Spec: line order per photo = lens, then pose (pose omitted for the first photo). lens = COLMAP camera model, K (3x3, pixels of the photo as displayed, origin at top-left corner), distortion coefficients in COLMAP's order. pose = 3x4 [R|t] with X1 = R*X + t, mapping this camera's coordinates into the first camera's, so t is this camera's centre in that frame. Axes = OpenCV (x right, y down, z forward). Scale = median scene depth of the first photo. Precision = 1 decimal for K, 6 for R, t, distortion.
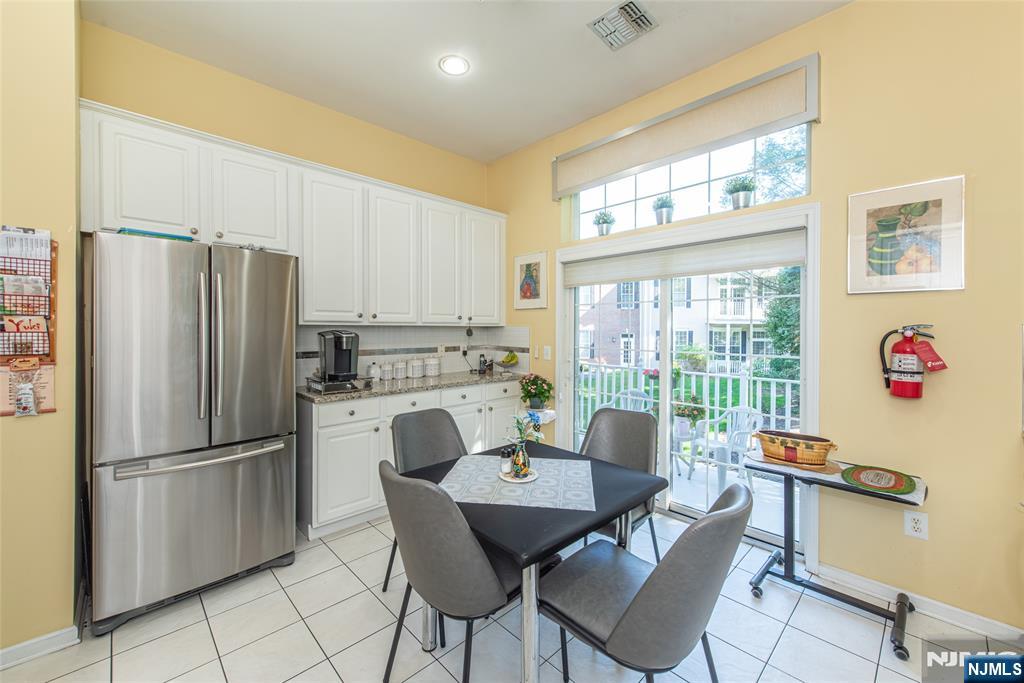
lens RADIAL K [[416.2, 0, 513.2], [0, 416.2, 334.2], [0, 0, 1]] dist [-0.001035, -0.000148]
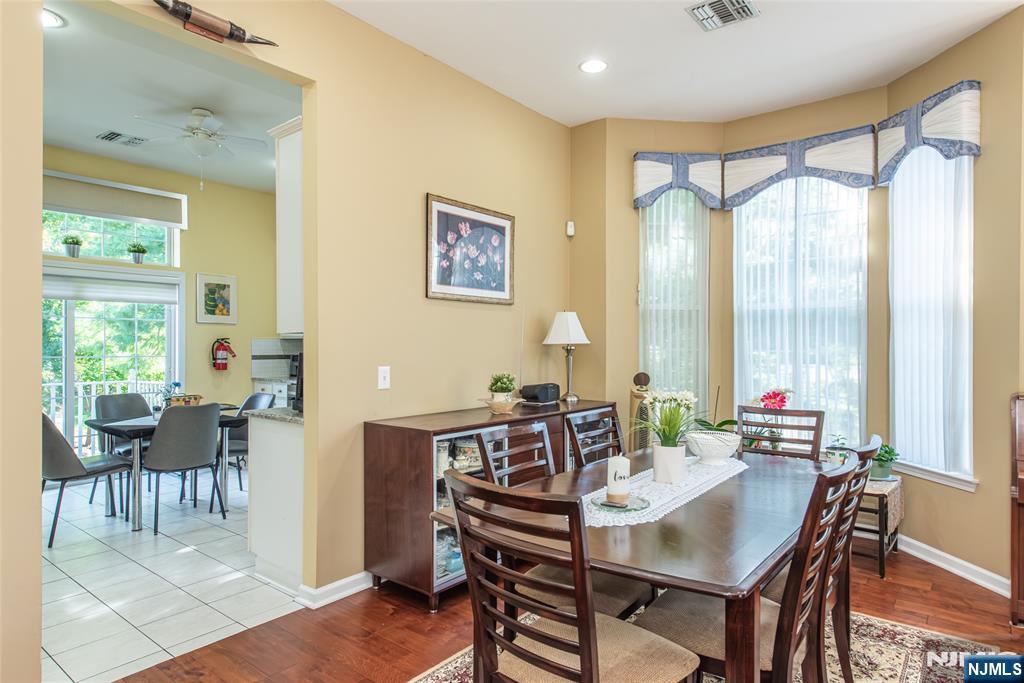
lens RADIAL K [[587.5, 0, 513.8], [0, 587.5, 339.2], [0, 0, 1]] dist [0.029952, 0.000205]
pose [[-0.125503, 0.004486, 0.992083, -2.428144], [0.009917, 0.999945, -0.003267, 0.010808], [-0.992044, 0.009428, -0.125540, -0.171928]]
